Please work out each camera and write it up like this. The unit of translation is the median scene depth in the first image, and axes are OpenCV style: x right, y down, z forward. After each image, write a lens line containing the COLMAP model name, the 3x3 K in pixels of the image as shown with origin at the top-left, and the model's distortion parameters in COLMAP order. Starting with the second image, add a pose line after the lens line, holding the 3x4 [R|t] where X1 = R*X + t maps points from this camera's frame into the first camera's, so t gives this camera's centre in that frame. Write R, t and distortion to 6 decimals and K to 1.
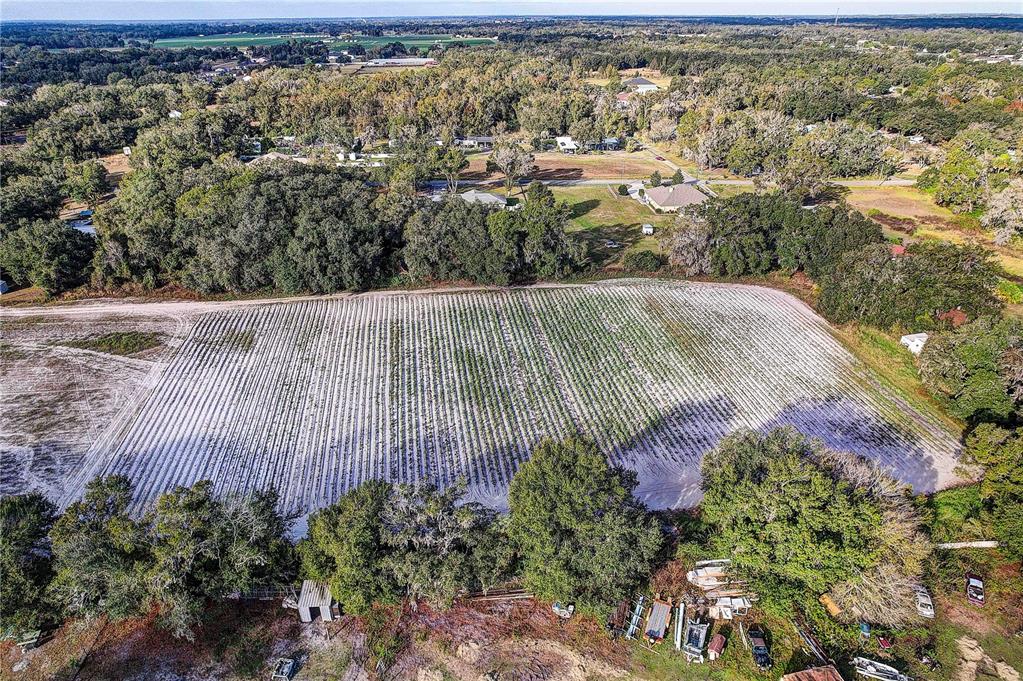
lens RADIAL K [[656.0, 0, 513.8], [0, 656.0, 342.3], [0, 0, 1]] dist [-0.085848, 0.081572]
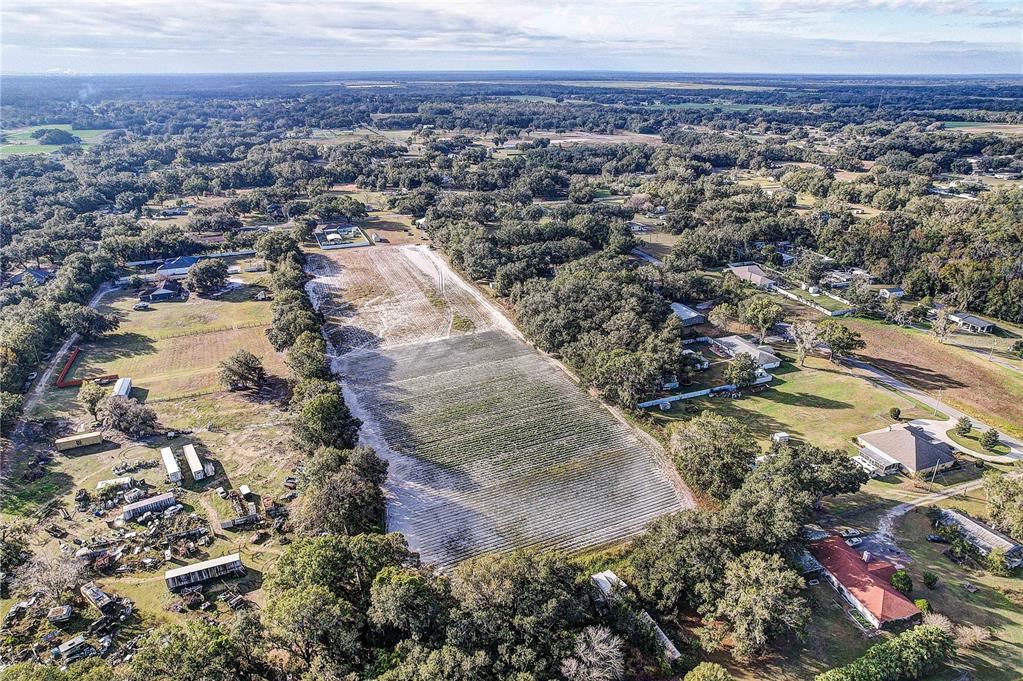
lens RADIAL K [[651.5, 0, 512.5], [0, 651.5, 349.4], [0, 0, 1]] dist [-0.076966, 0.065747]
pose [[0.281754, 0.389972, -0.876662, 1.202223], [-0.438030, 0.865188, 0.244087, -0.465120], [0.853665, 0.315232, 0.414589, 0.244504]]
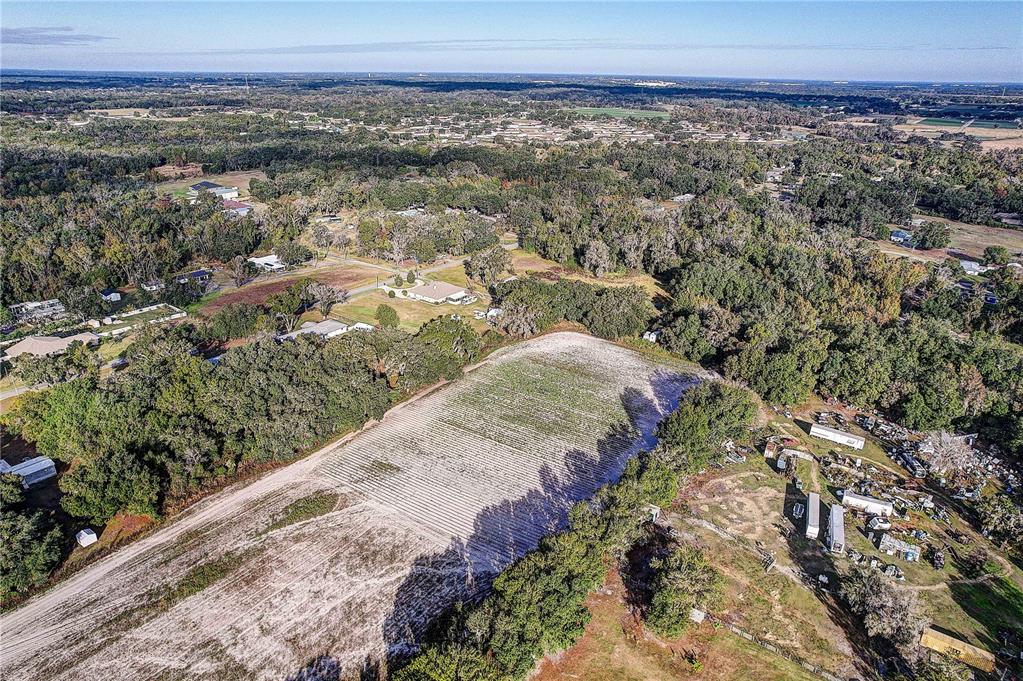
lens RADIAL K [[651.5, 0, 512.5], [0, 651.5, 349.4], [0, 0, 1]] dist [-0.076966, 0.065747]
pose [[0.669563, -0.281601, 0.687303, -0.993466], [0.322673, 0.943743, 0.072324, -0.224534], [-0.669004, 0.173349, 0.722761, -0.200586]]
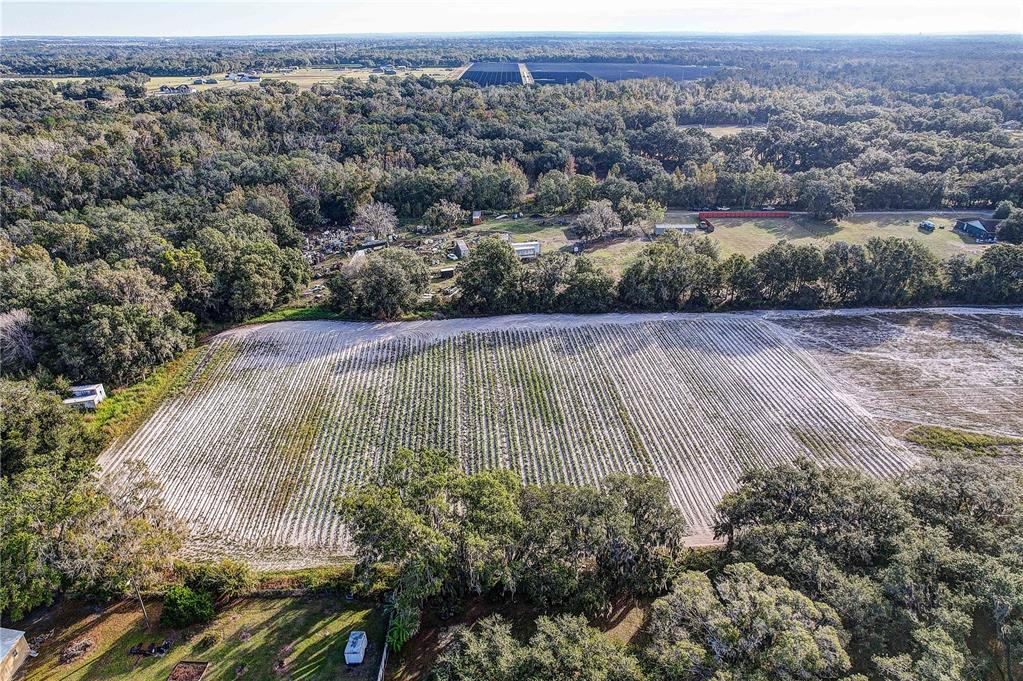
lens RADIAL K [[651.5, 0, 512.5], [0, 651.5, 349.4], [0, 0, 1]] dist [-0.076966, 0.065747]
pose [[-0.997370, -0.023174, 0.068671, -0.069183], [0.041294, 0.596977, 0.801195, -0.686247], [-0.059562, 0.801923, -0.594450, 1.276195]]
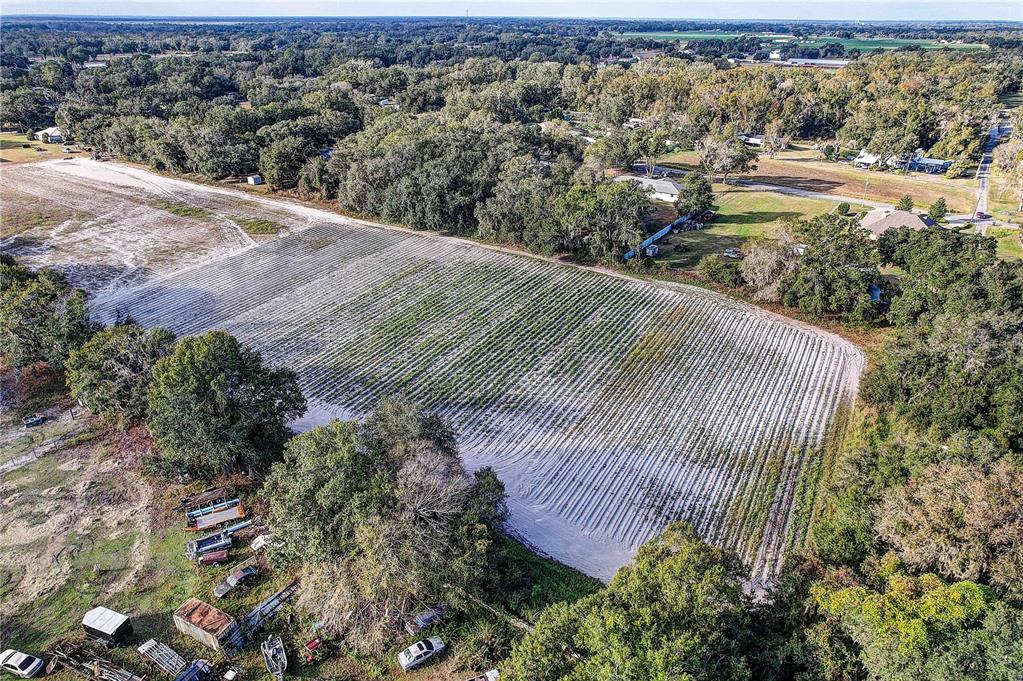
lens RADIAL K [[651.5, 0, 512.5], [0, 651.5, 349.4], [0, 0, 1]] dist [-0.076966, 0.065747]
pose [[0.782037, 0.296777, -0.548034, 0.531162], [-0.291522, 0.951405, 0.099216, -0.037555], [0.550847, 0.082174, 0.830551, 0.182405]]
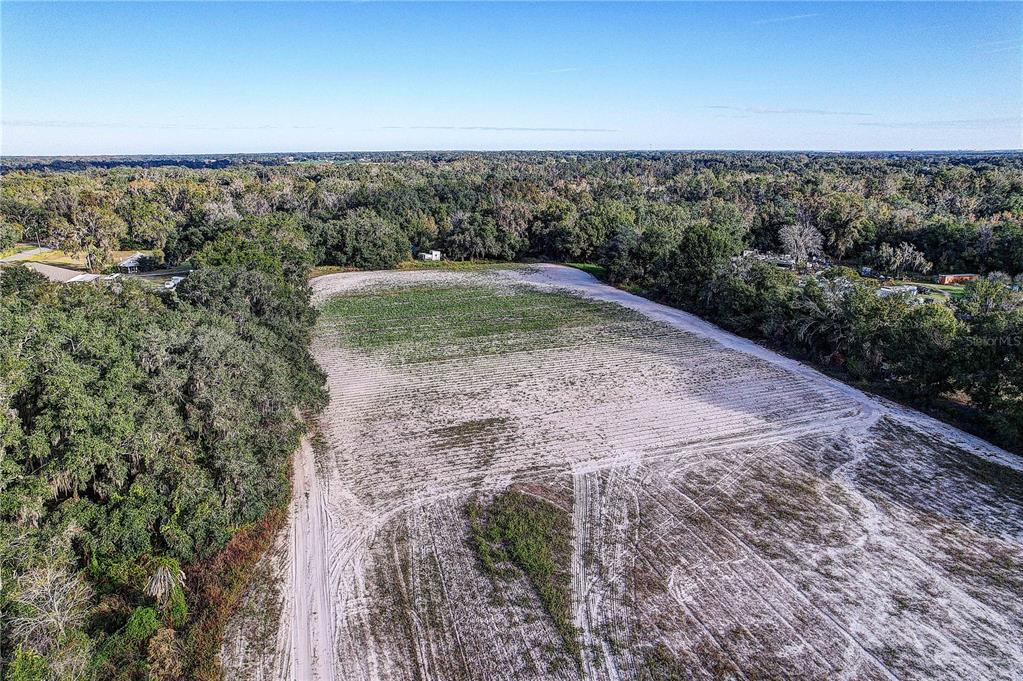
lens RADIAL K [[651.5, 0, 512.5], [0, 651.5, 349.4], [0, 0, 1]] dist [-0.076966, 0.065747]
pose [[-0.190022, -0.281666, 0.940508, -0.878509], [0.453005, 0.824737, 0.338521, -0.229441], [-0.871021, 0.490381, -0.029122, 0.847110]]
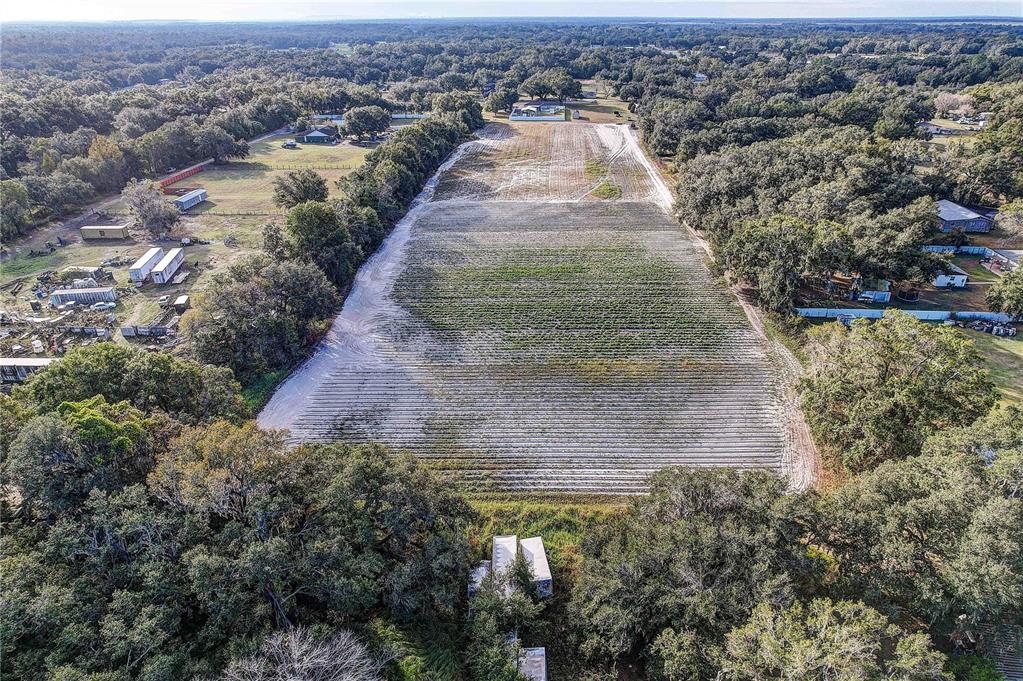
lens RADIAL K [[651.5, 0, 512.5], [0, 651.5, 349.4], [0, 0, 1]] dist [-0.076966, 0.065747]
pose [[-0.163936, 0.461677, -0.871768, 0.874934], [-0.443872, 0.754686, 0.483142, -0.328798], [0.880967, 0.466158, 0.081206, 0.751784]]
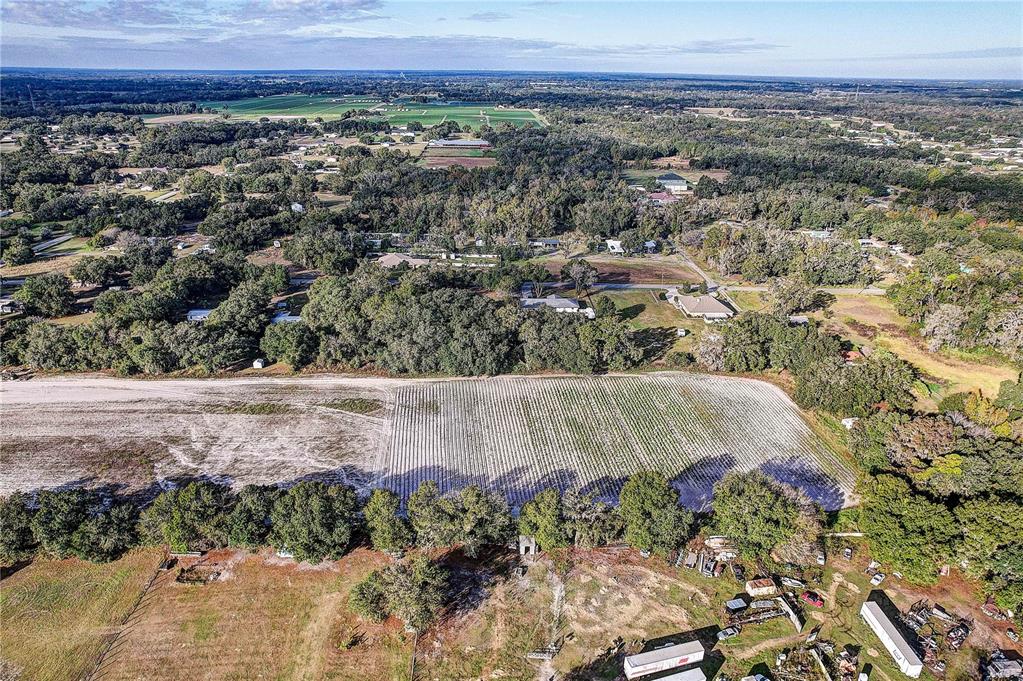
lens RADIAL K [[651.5, 0, 512.5], [0, 651.5, 349.4], [0, 0, 1]] dist [-0.076966, 0.065747]
pose [[0.998790, 0.034420, -0.035138, -0.147029], [-0.036465, 0.997572, -0.059336, -0.050963], [0.033011, 0.060545, 0.997619, -0.552908]]
